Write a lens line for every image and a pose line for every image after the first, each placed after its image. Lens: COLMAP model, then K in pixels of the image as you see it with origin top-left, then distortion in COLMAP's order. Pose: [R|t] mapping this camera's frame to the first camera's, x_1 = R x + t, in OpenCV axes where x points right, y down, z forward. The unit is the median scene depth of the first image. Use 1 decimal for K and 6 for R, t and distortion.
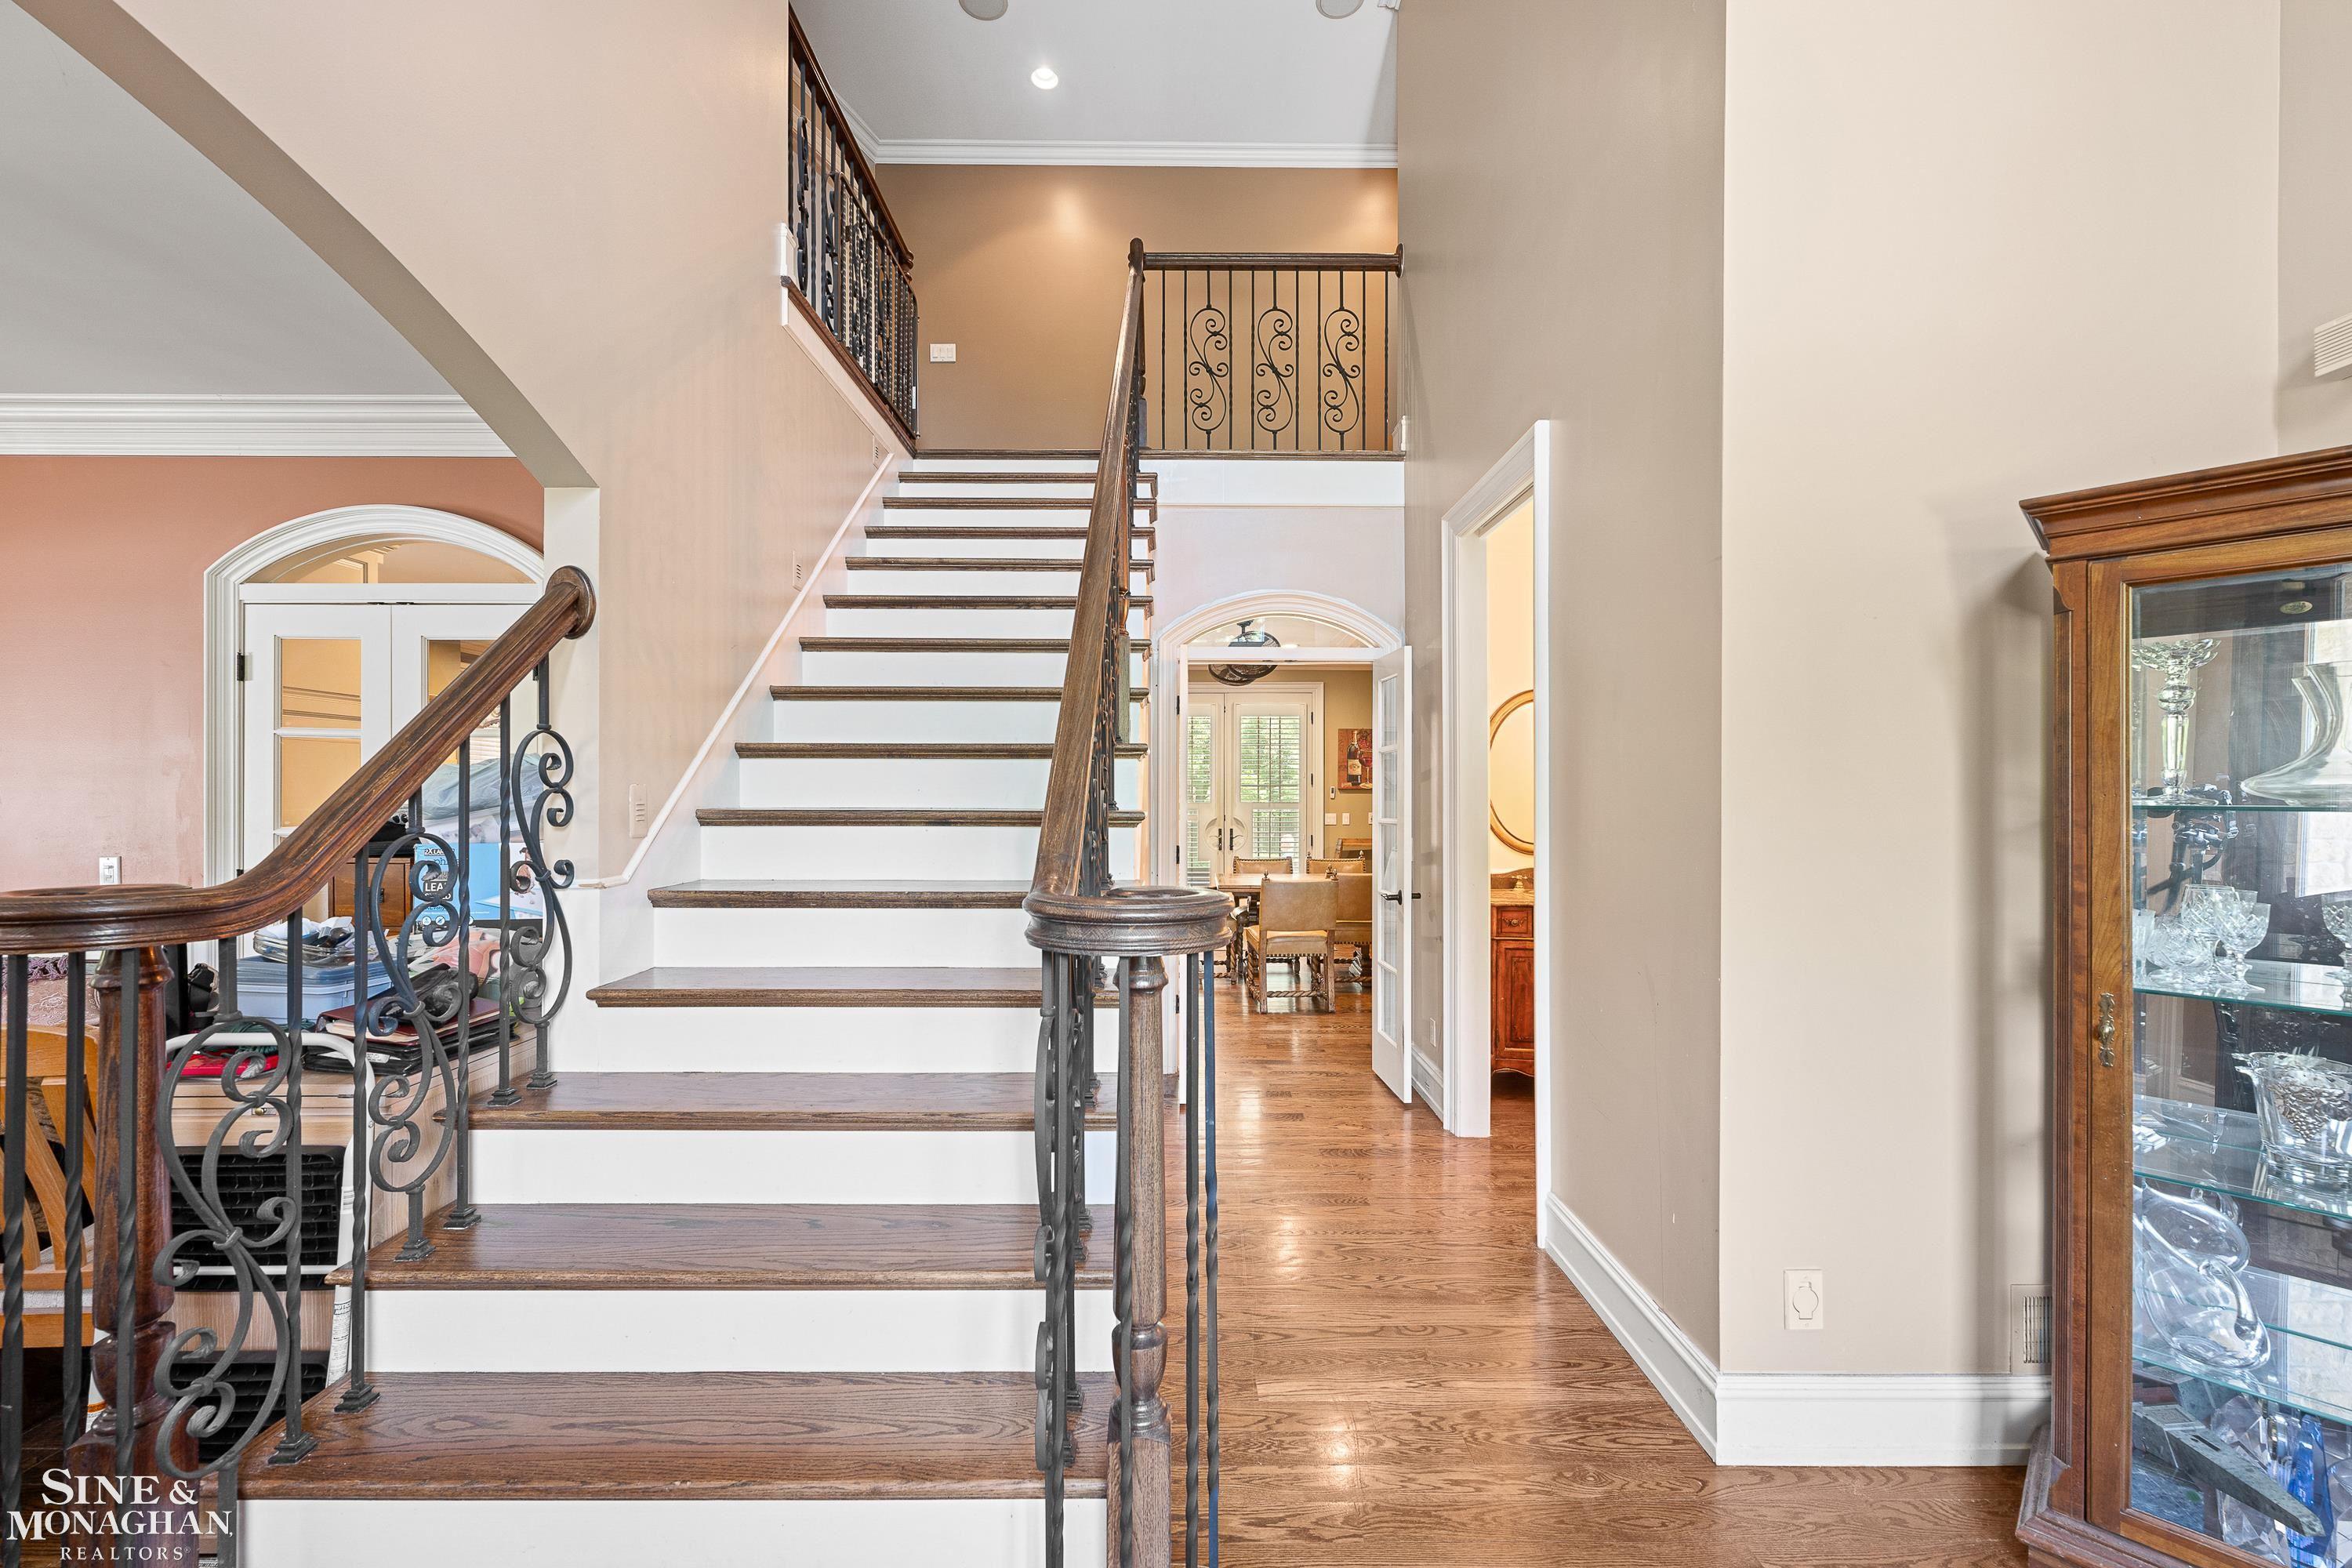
lens RADIAL K [[935.1, 0, 1183.1], [0, 935.1, 794.7], [0, 0, 1]] dist [-0.001187, 0.000003]
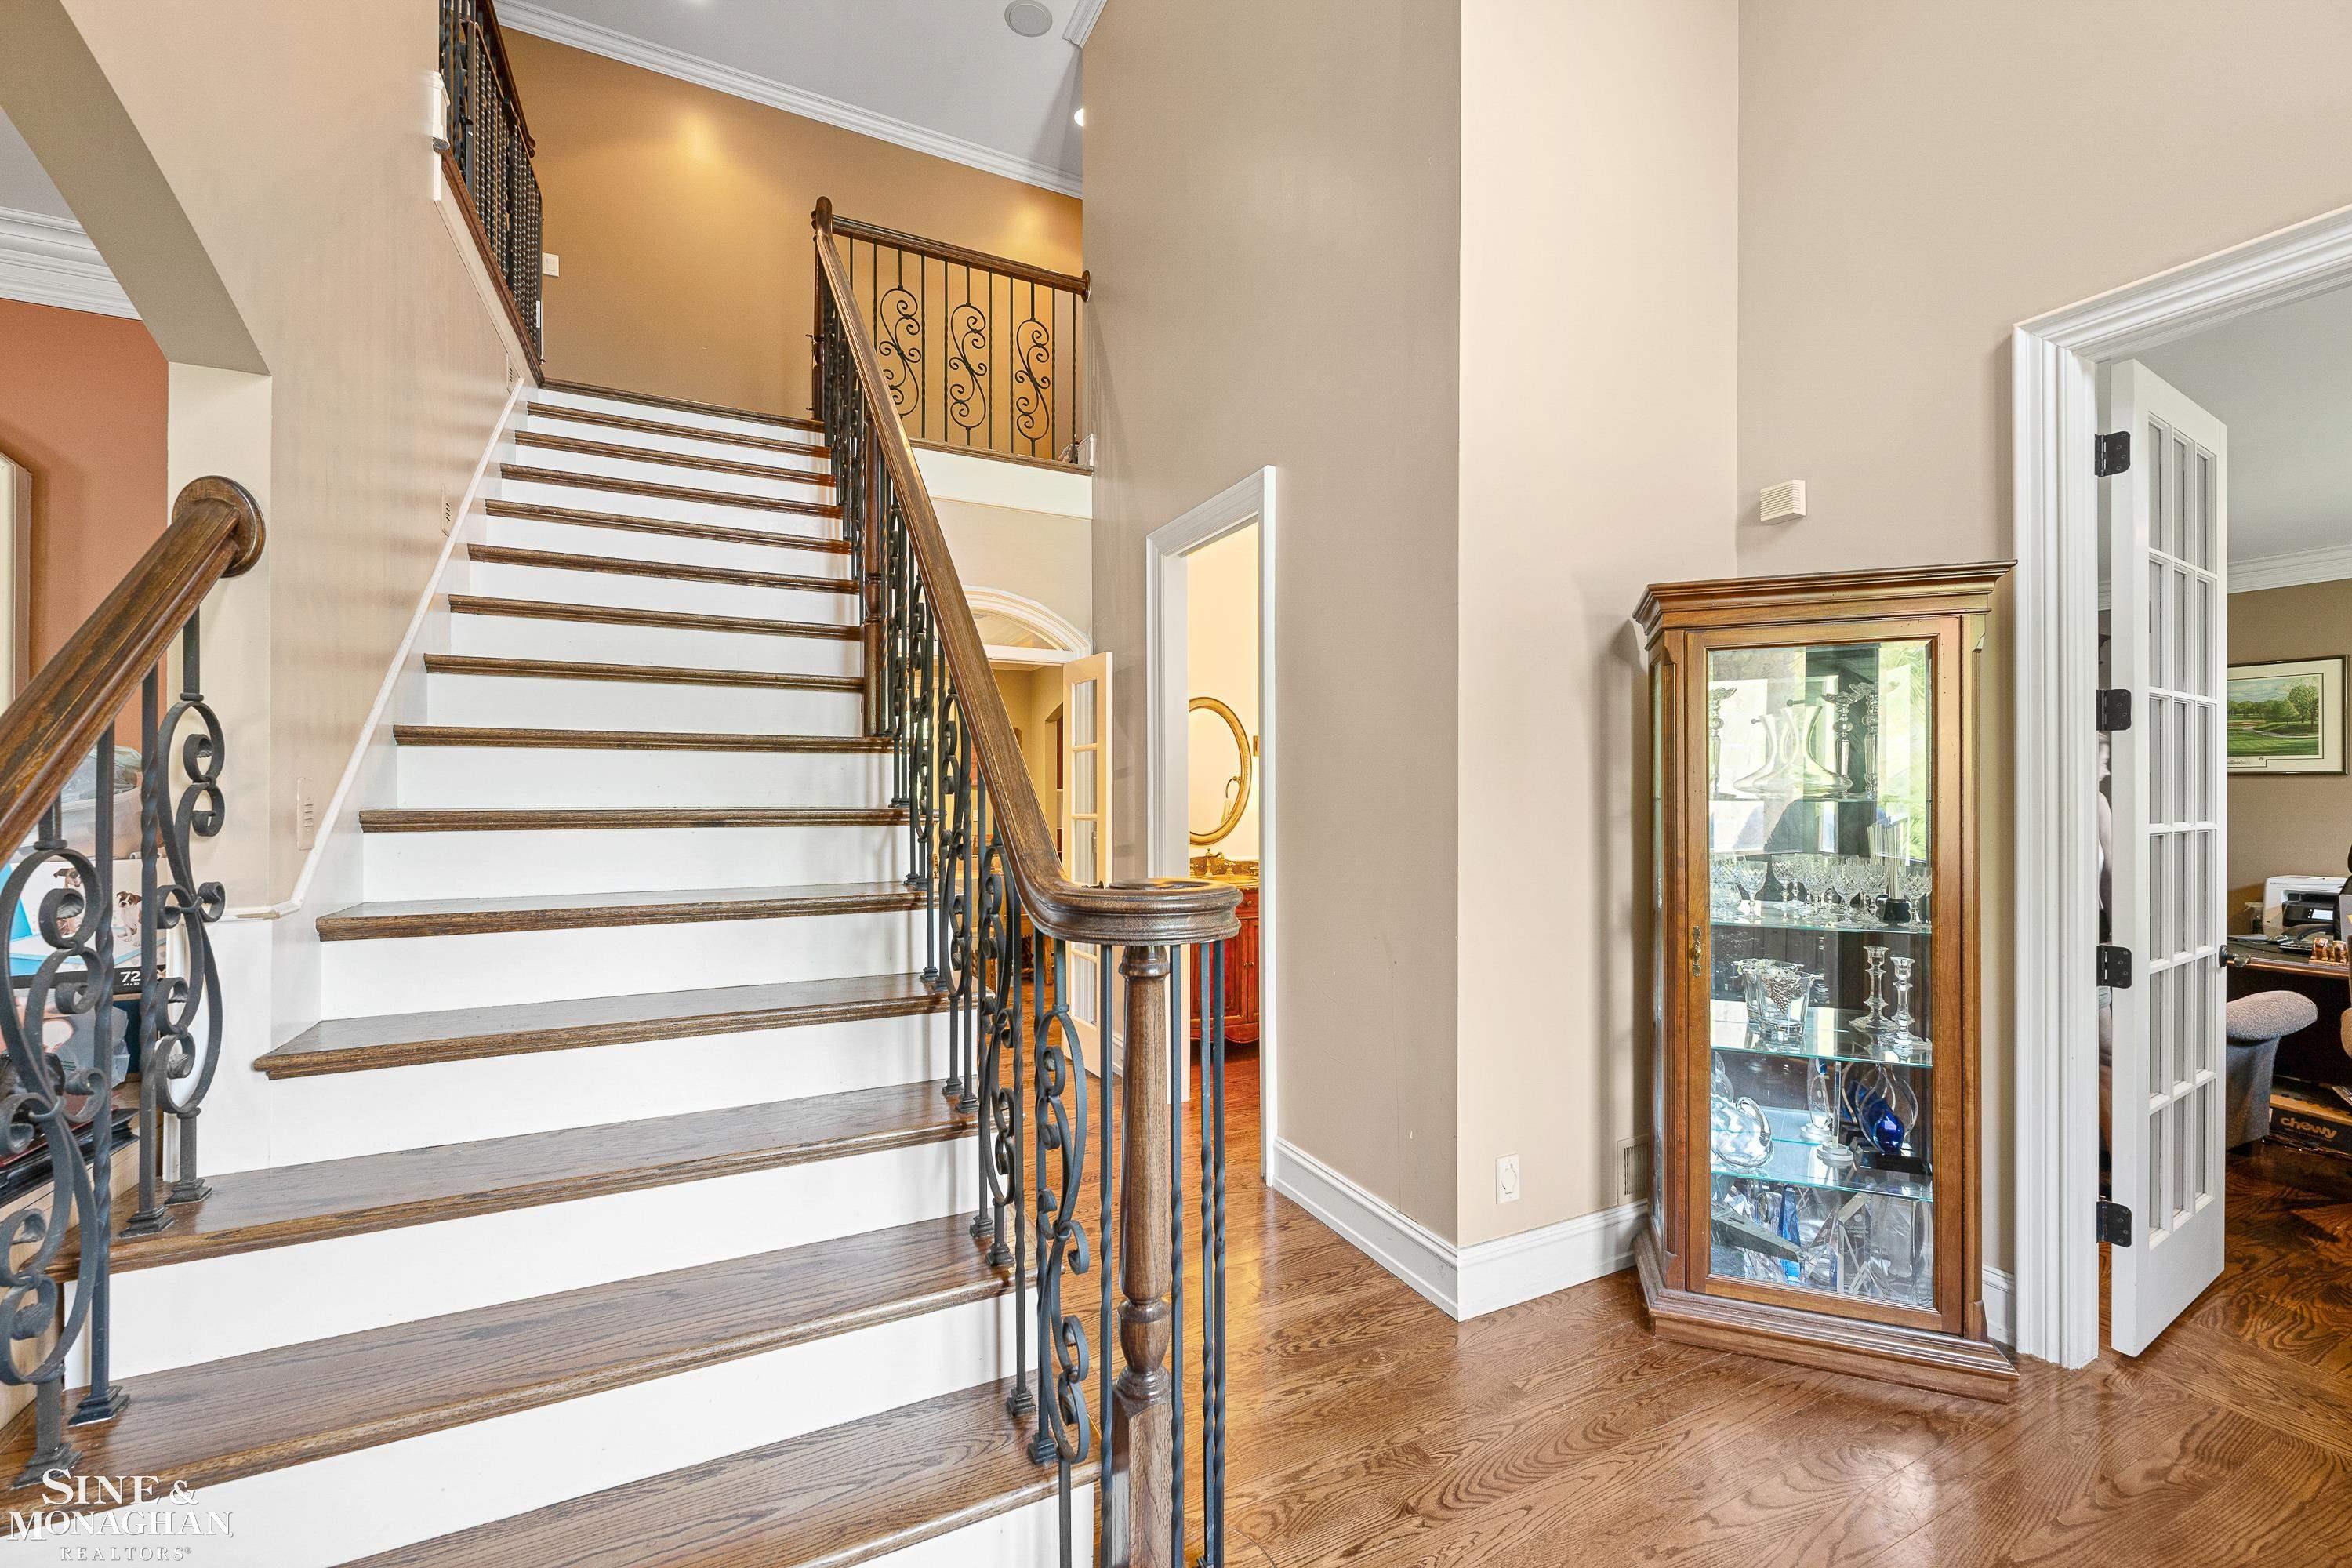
lens RADIAL K [[928.6, 0, 1168.7], [0, 928.6, 788.2], [0, 0, 1]] dist [-0.002062, 0.000047]
pose [[0.901793, 0.000625, 0.432168, -0.321754], [0.000960, 0.999994, -0.003449, 0.000078], [-0.432167, 0.003525, 0.901787, 0.035463]]
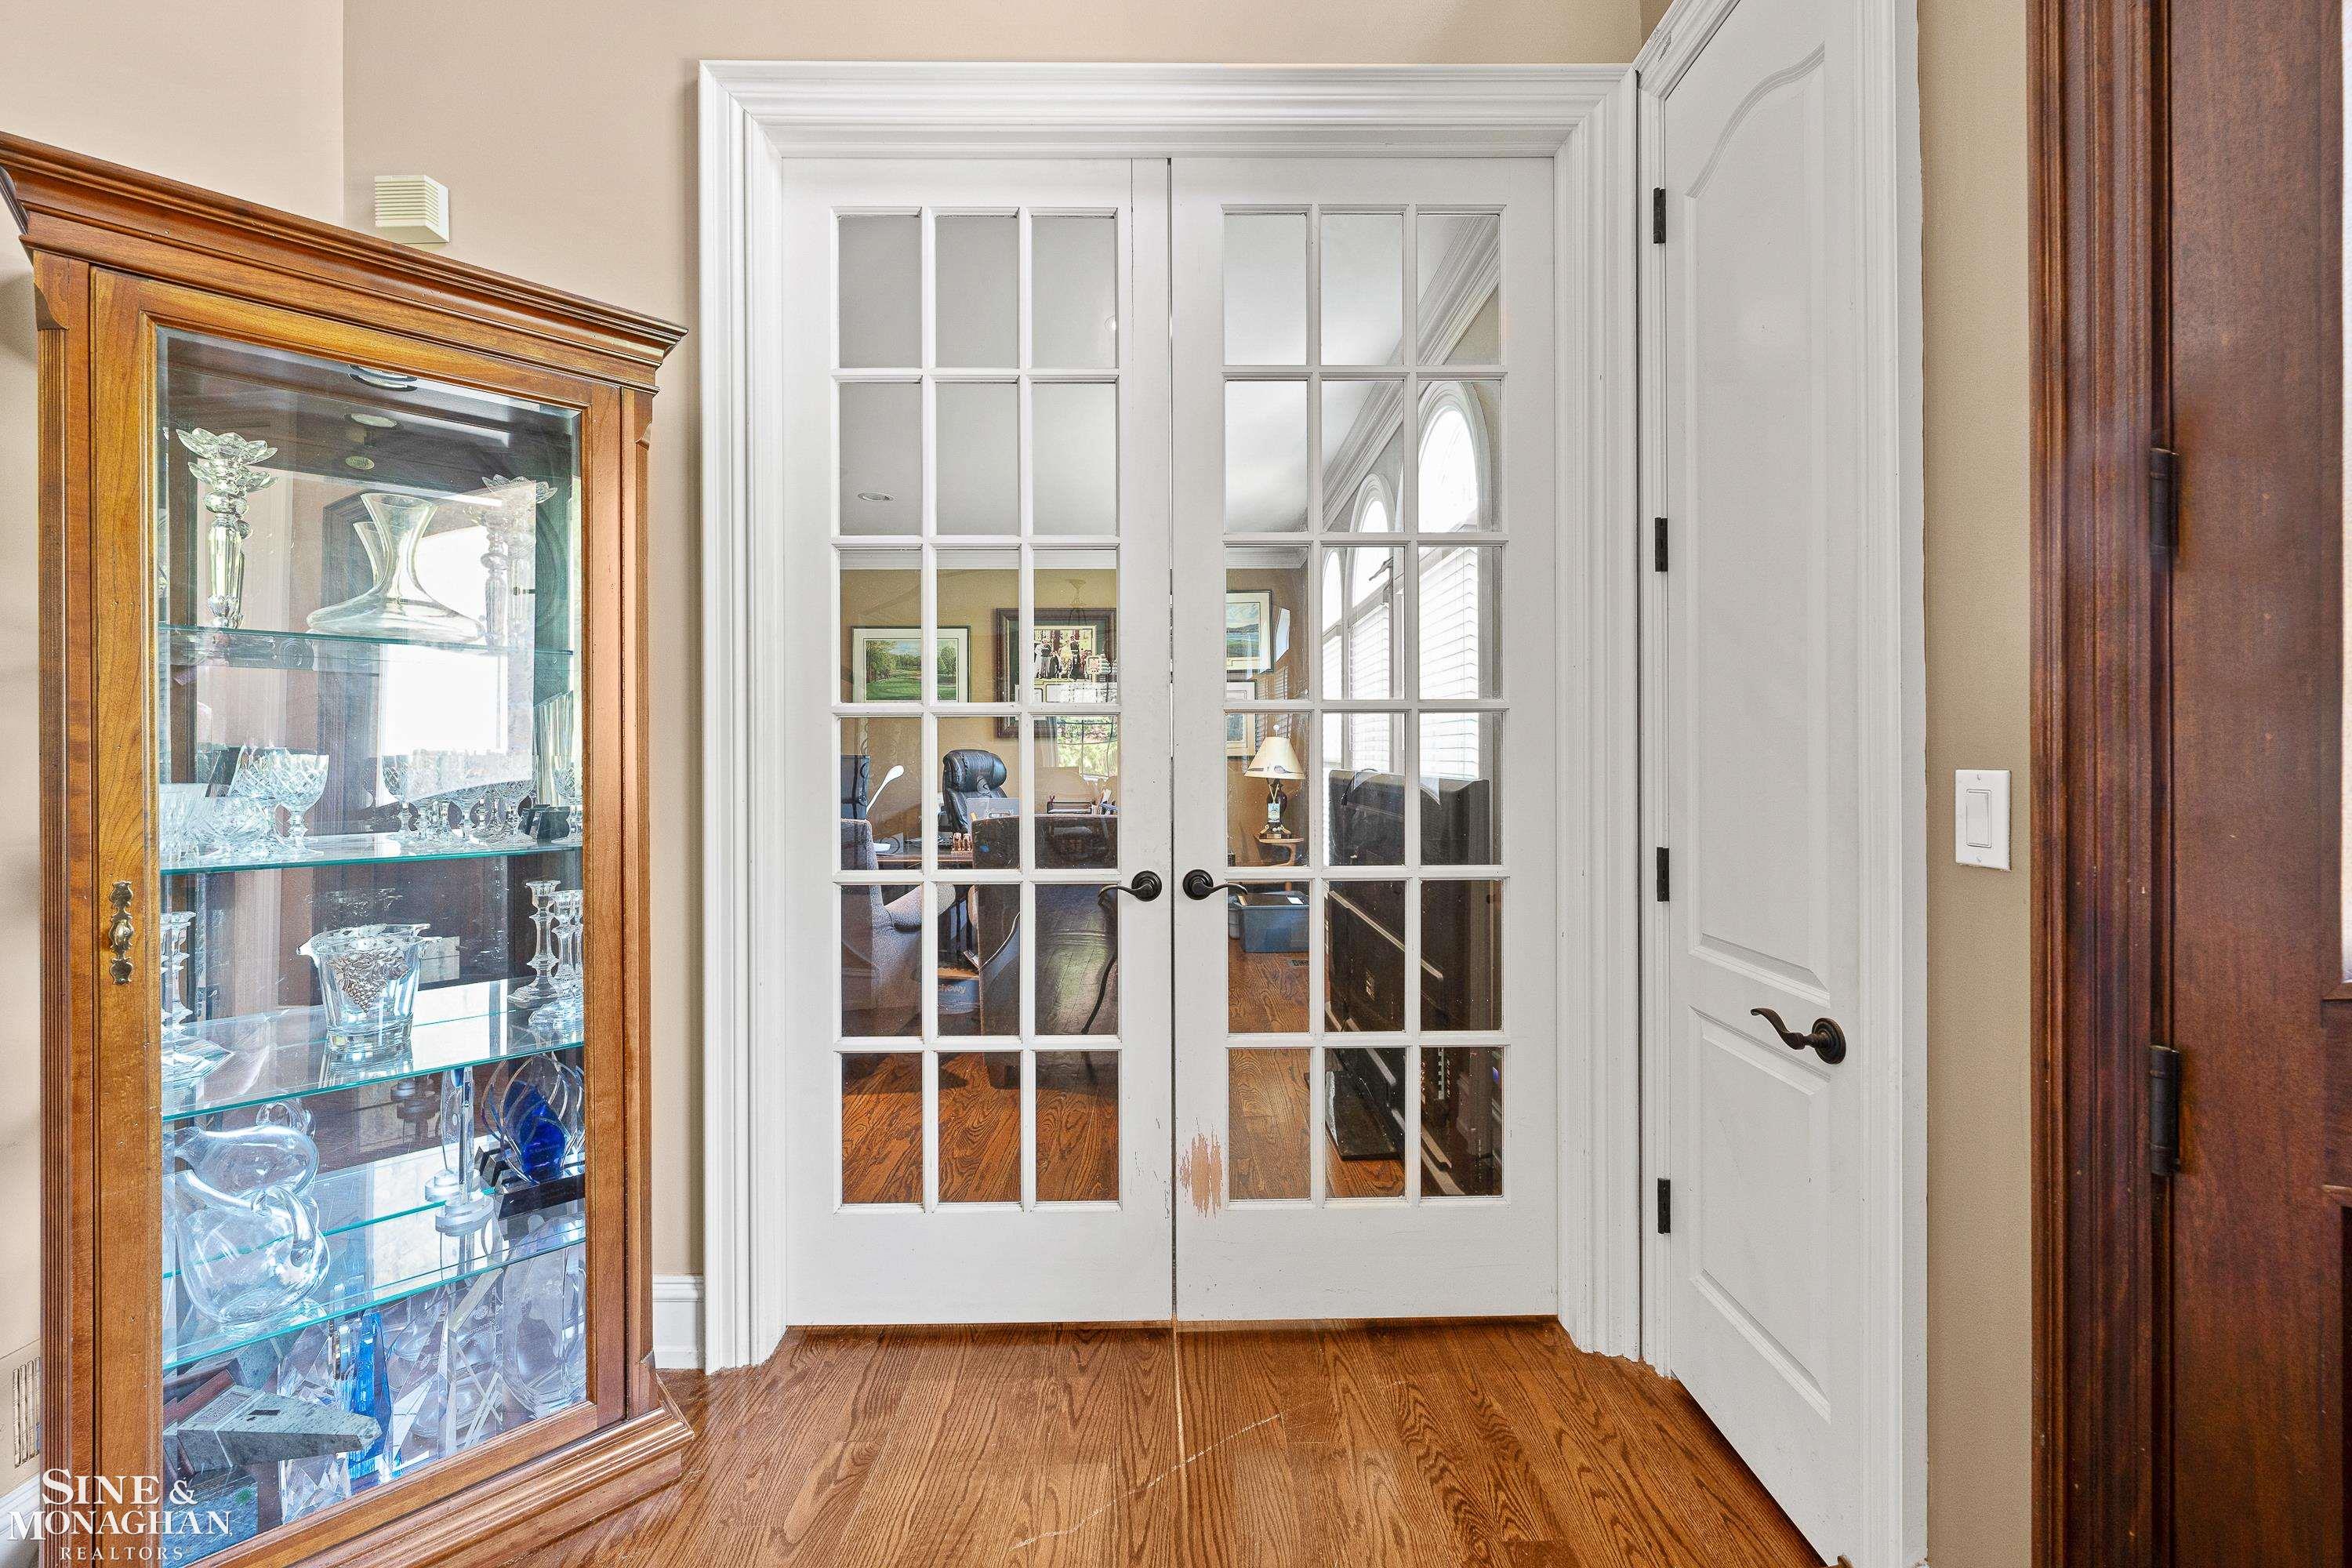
lens RADIAL K [[942.7, 0, 1175.7], [0, 942.7, 750.1], [0, 0, 1]] dist [-0.001285, 0.000089]
pose [[0.003581, 0.002169, 0.999991, 0.226645], [0.007101, 0.999972, -0.002194, 0.099127], [-0.999968, 0.007109, 0.003565, 0.160141]]
